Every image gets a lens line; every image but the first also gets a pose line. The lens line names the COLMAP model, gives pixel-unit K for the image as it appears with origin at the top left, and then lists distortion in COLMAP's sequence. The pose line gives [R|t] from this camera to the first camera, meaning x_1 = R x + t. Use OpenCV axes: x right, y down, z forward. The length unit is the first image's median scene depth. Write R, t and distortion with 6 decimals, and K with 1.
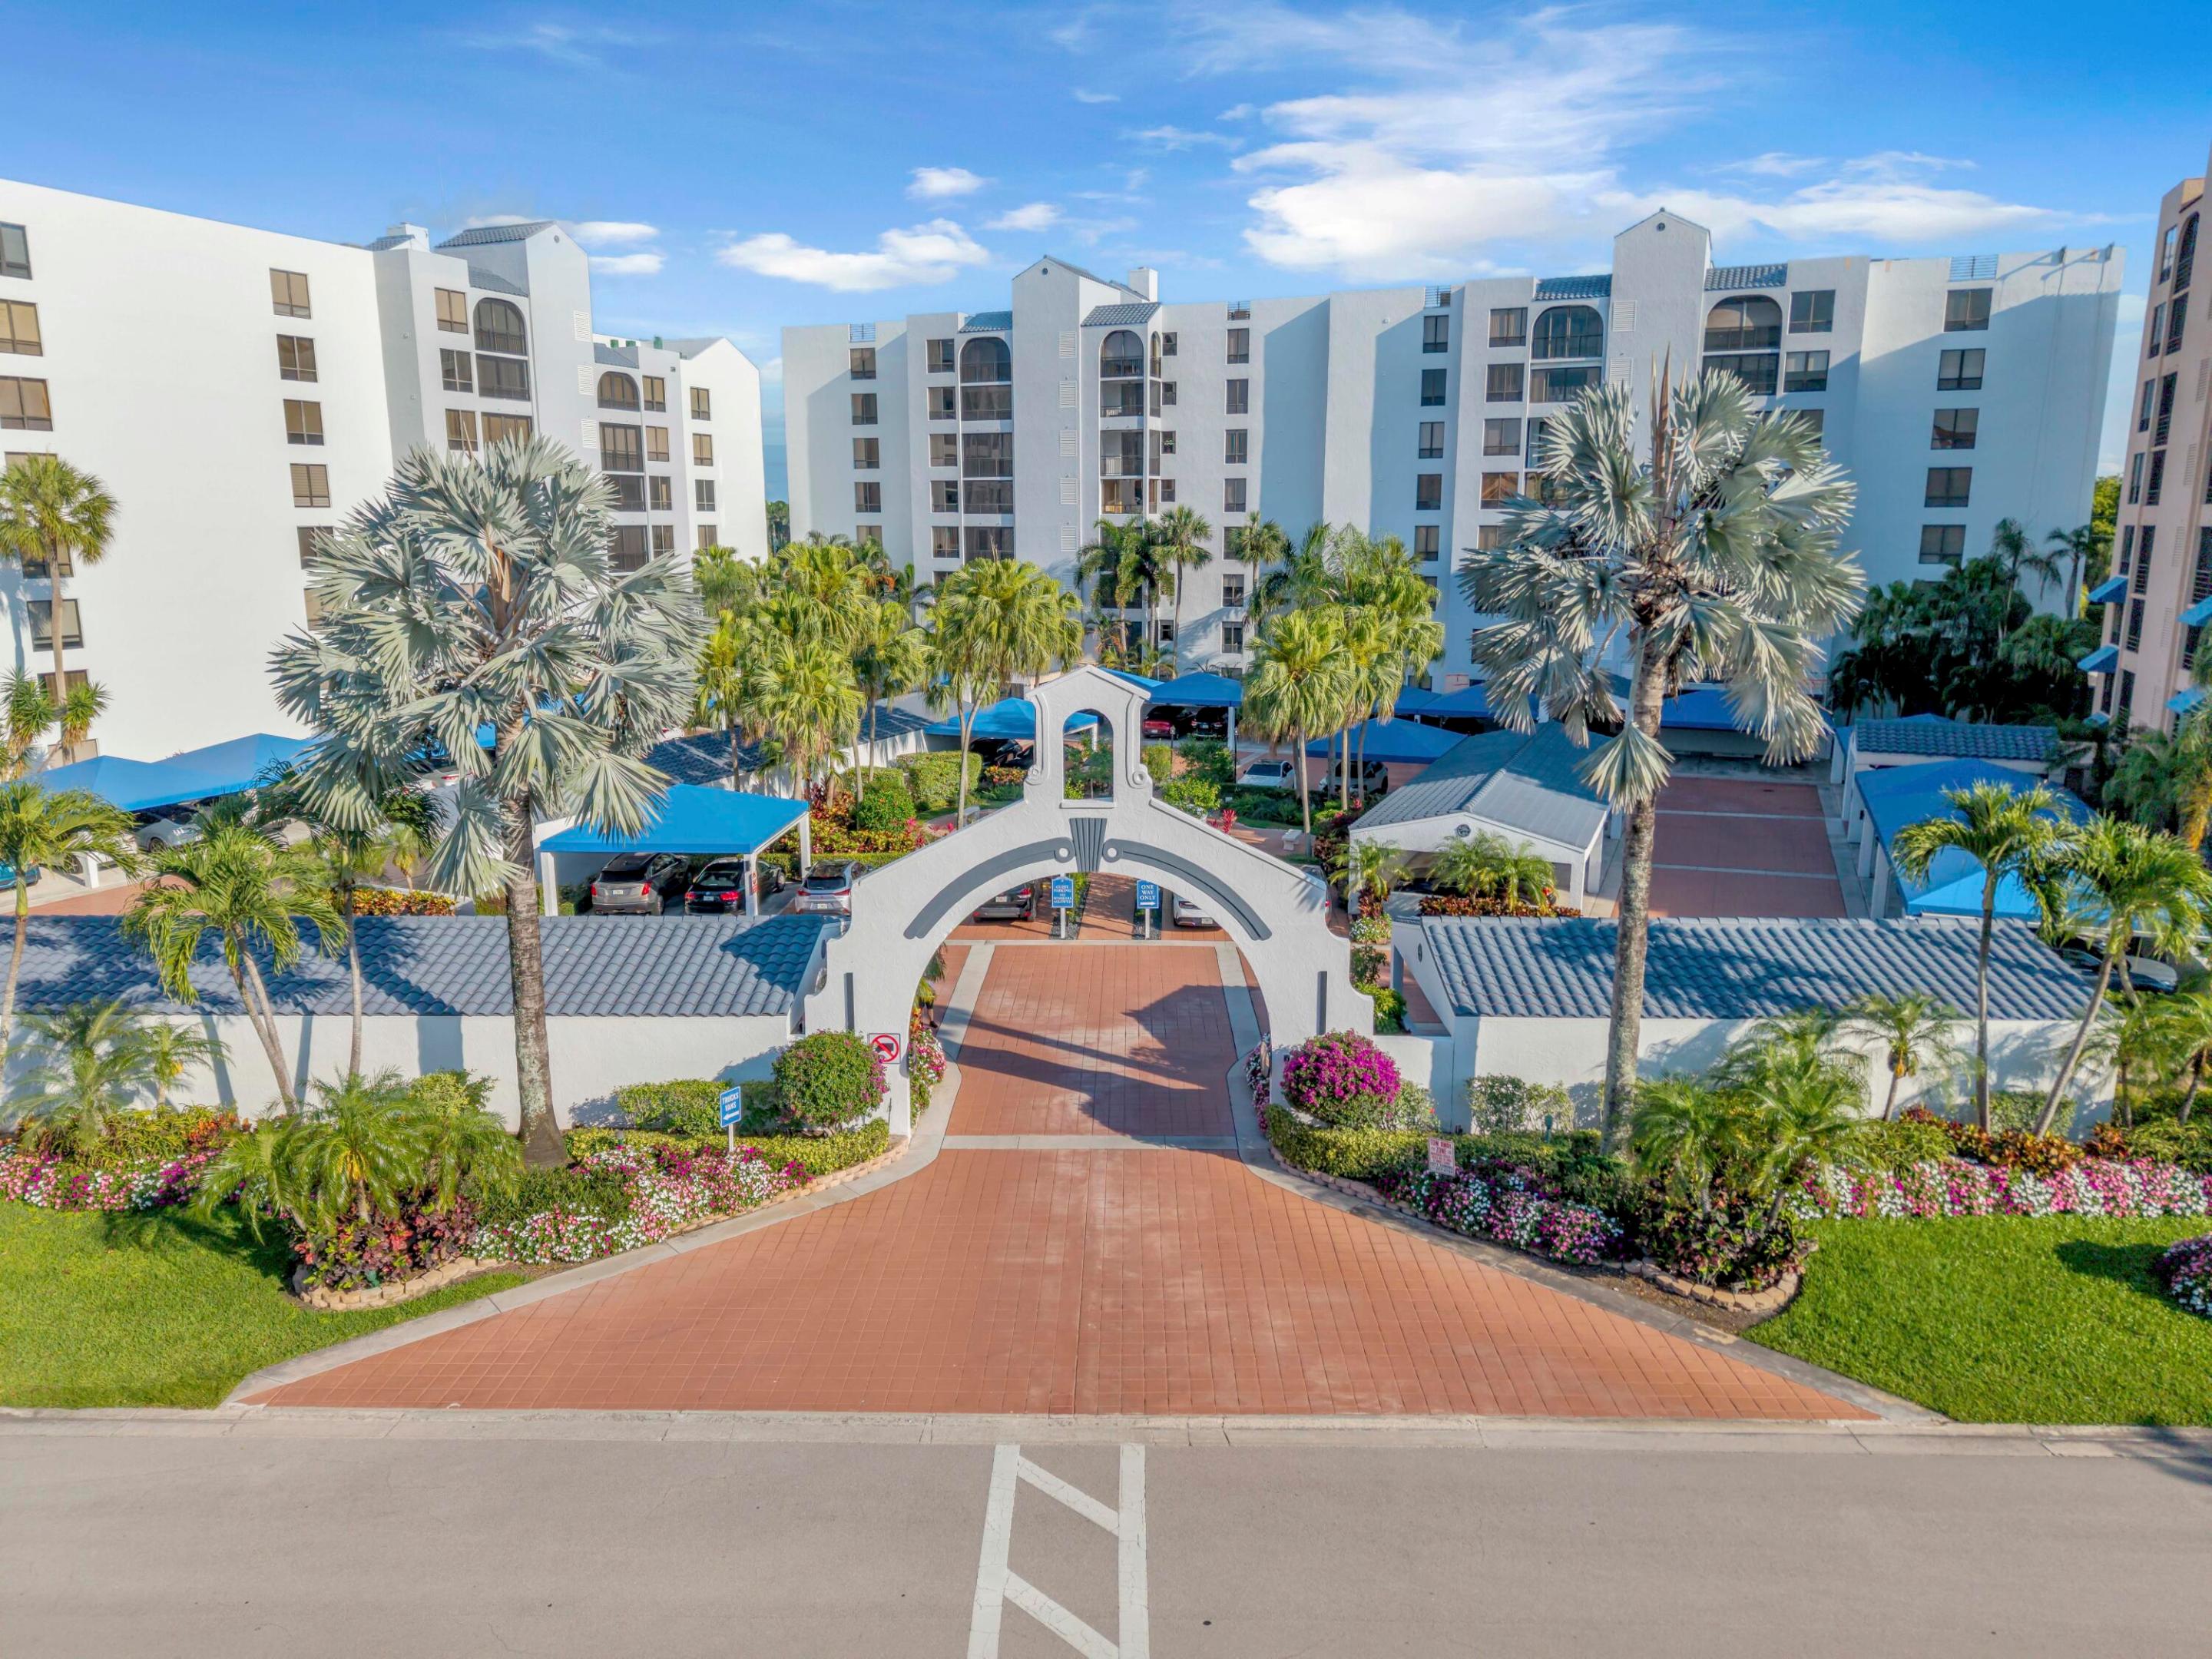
lens RADIAL K [[1526.9, 0, 1106.0], [0, 1526.9, 829.5], [0, 0, 1]] dist [0.022359, -0.005458]
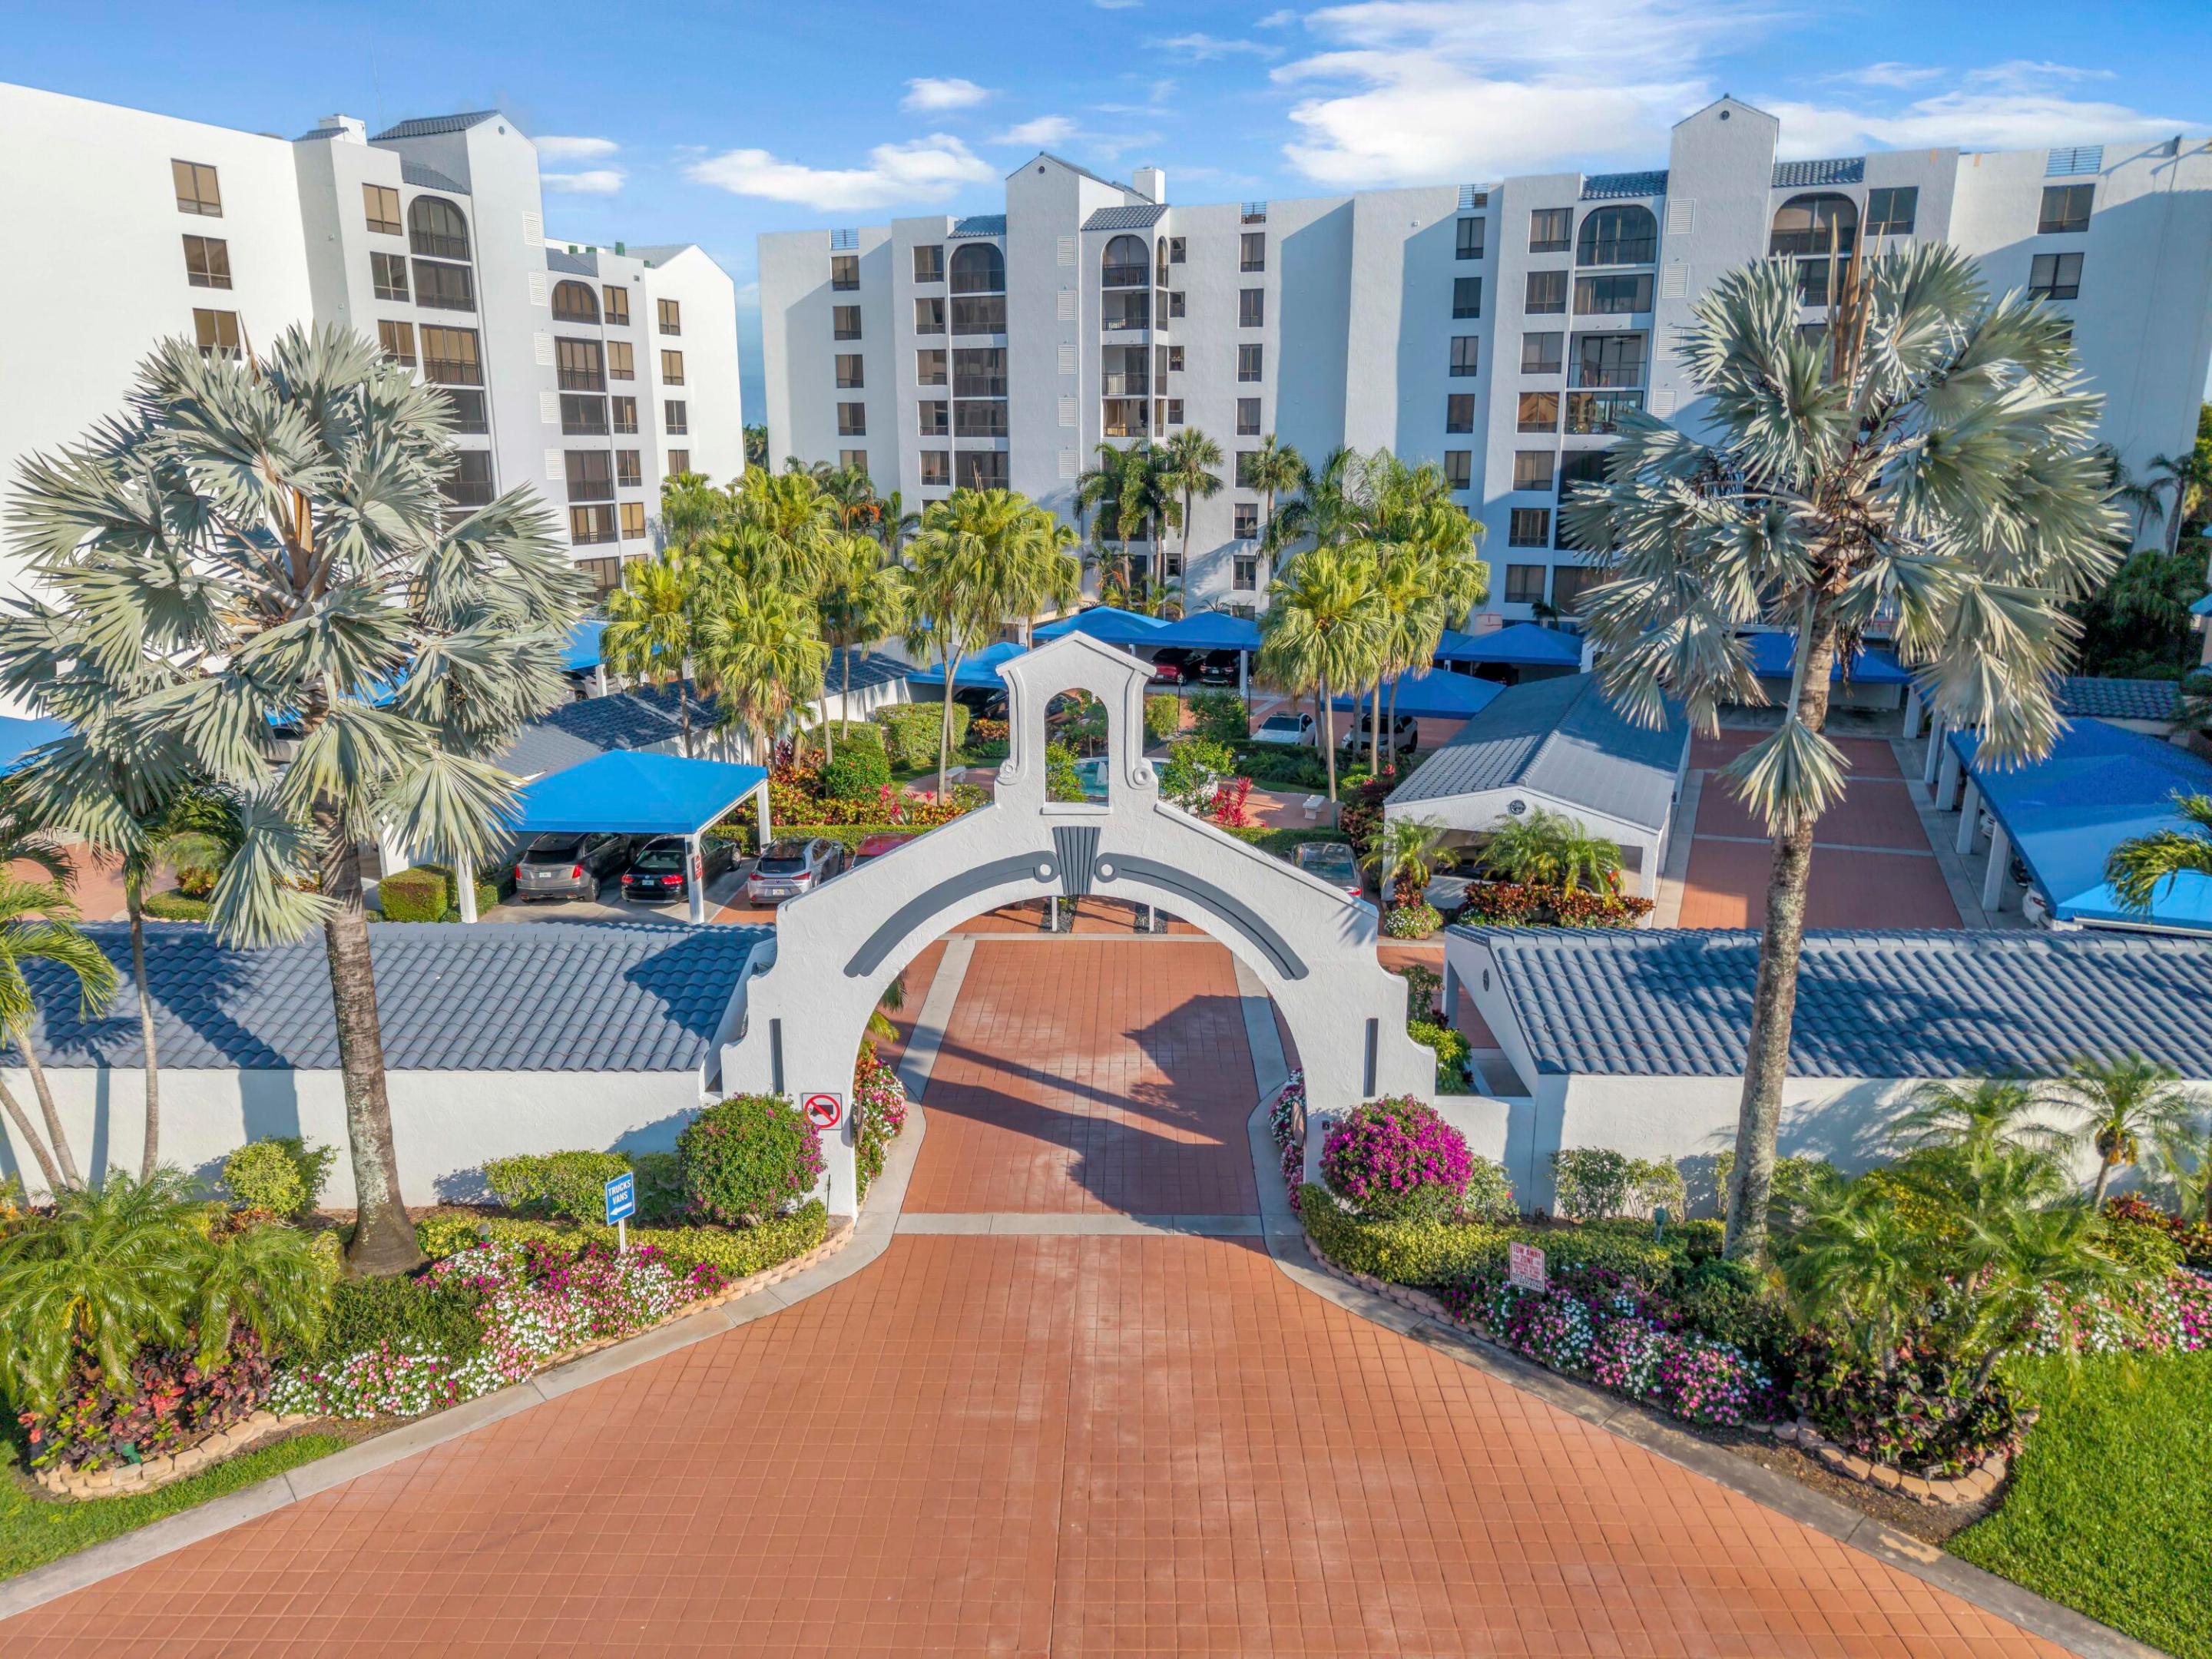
lens RADIAL K [[1507.2, 0, 1106.0], [0, 1507.2, 829.5], [0, 0, 1]] dist [0.003492, 0.010569]
pose [[0.999993, 0.001482, -0.003425, 0.005619], [-0.001308, 0.998741, 0.050145, -0.041311], [0.003495, -0.050141, 0.998736, 0.208192]]
